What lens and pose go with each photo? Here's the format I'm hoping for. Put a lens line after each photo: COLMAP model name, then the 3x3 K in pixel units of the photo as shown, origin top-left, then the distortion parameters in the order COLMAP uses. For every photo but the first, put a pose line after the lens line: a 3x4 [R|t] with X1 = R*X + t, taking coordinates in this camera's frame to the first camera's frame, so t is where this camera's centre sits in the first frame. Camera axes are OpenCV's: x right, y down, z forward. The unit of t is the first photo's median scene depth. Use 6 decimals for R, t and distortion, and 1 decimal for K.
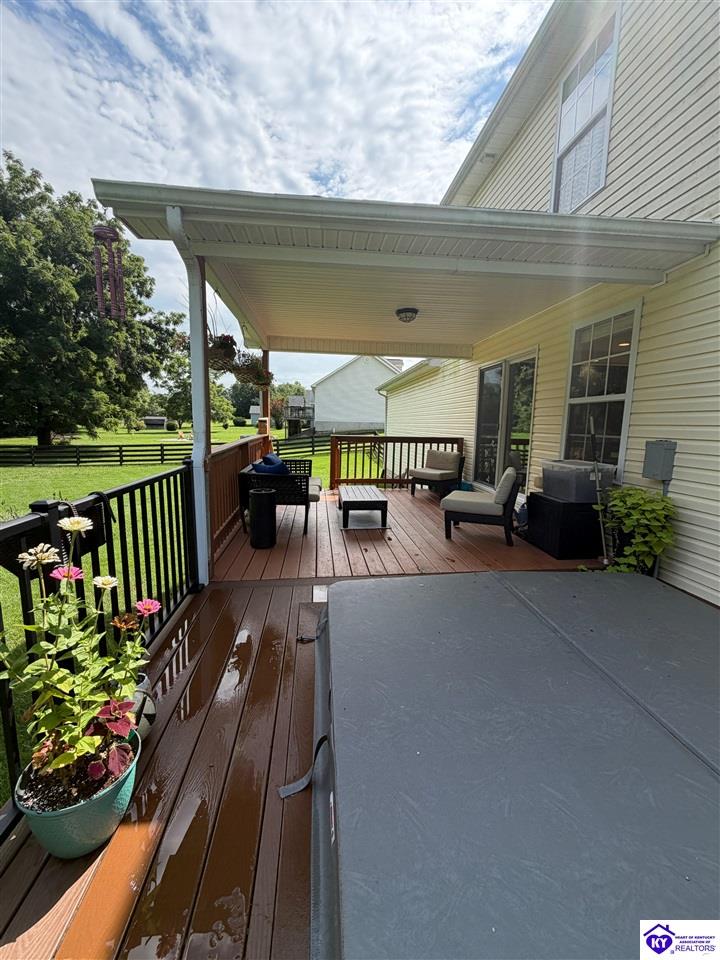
lens RADIAL K [[384.7, 0, 360.7], [0, 384.7, 477.6], [0, 0, 1]] dist [0.010161, 0.000326]
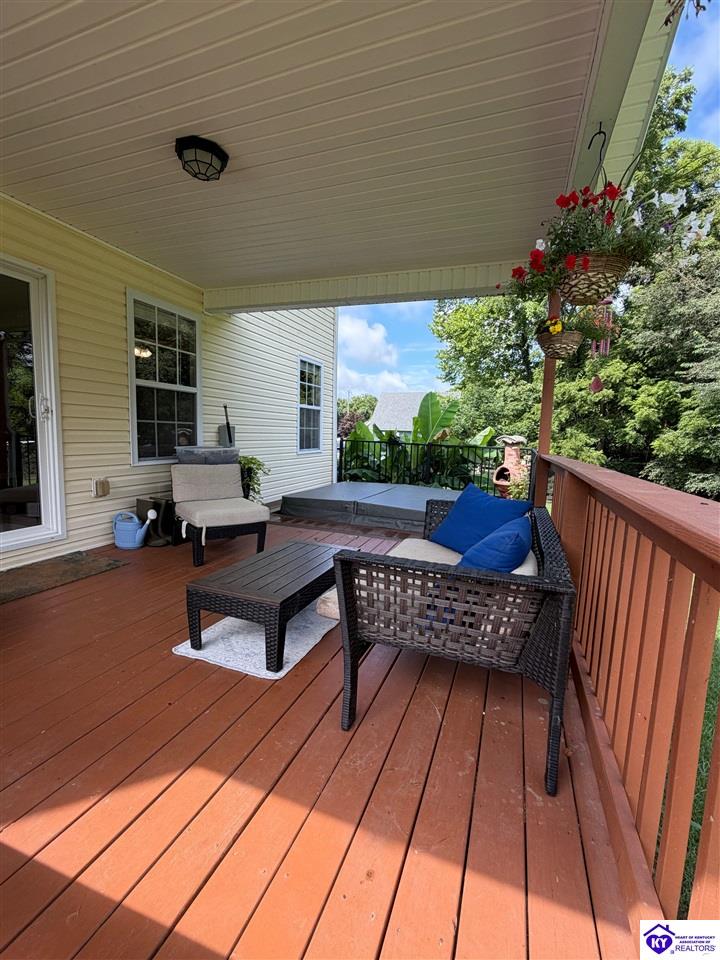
lens RADIAL K [[415.2, 0, 363.8], [0, 415.2, 480.8], [0, 0, 1]] dist [0.011403, 0.000093]
pose [[-0.889734, -0.096336, 0.446197, -0.388615], [0.020902, 0.967854, 0.250644, -0.235330], [-0.456000, 0.232334, -0.859119, 1.841495]]
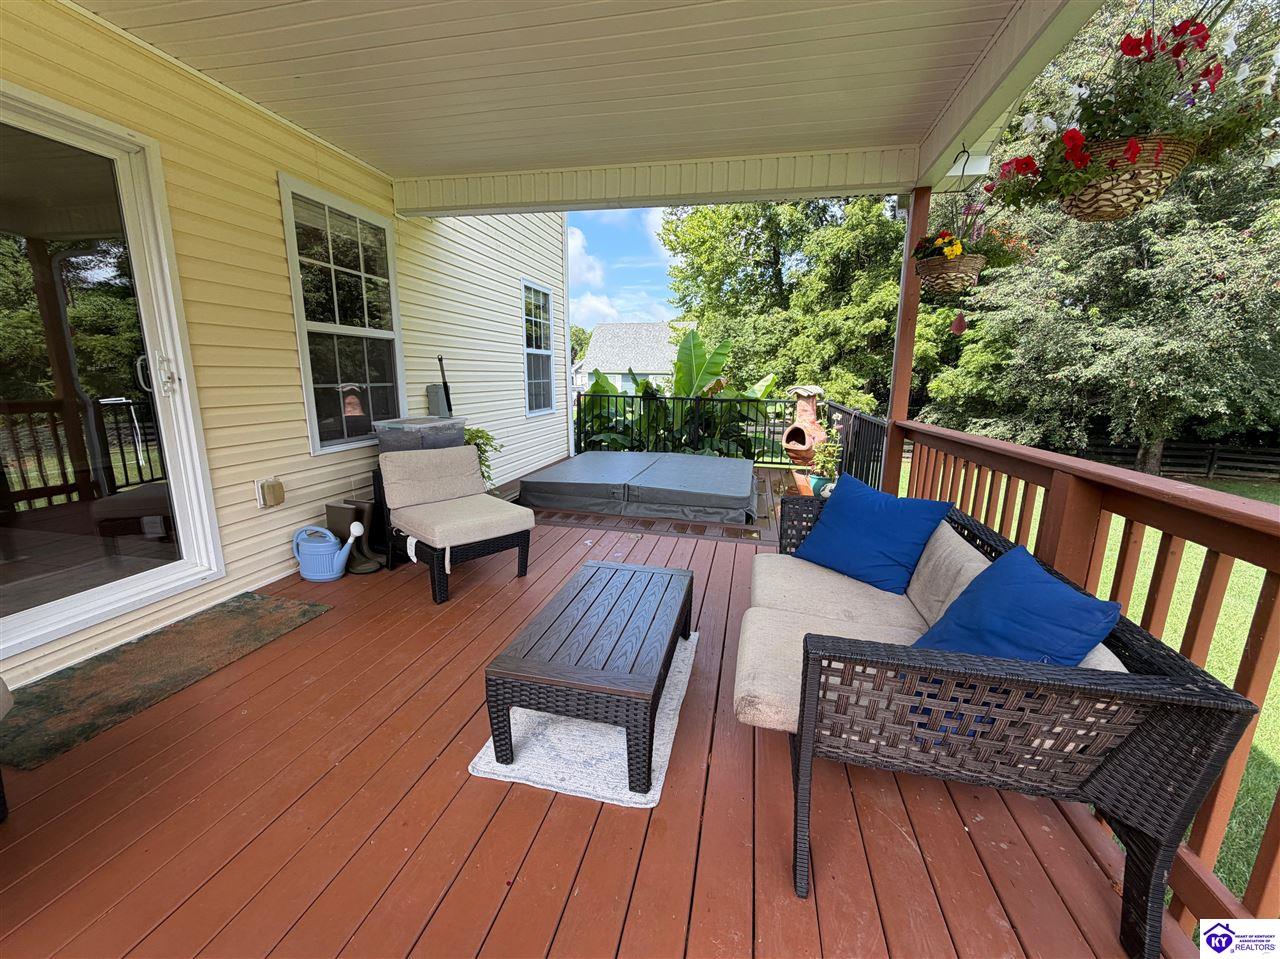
lens RADIAL K [[512.9, 0, 634.9], [0, 512.9, 479.5], [0, 0, 1]] dist [0.010161, 0.000326]
pose [[-0.942953, -0.093143, 0.319631, -0.184166], [0.022237, 0.940302, 0.339615, -0.263765], [-0.332182, 0.327349, -0.884589, 1.793795]]
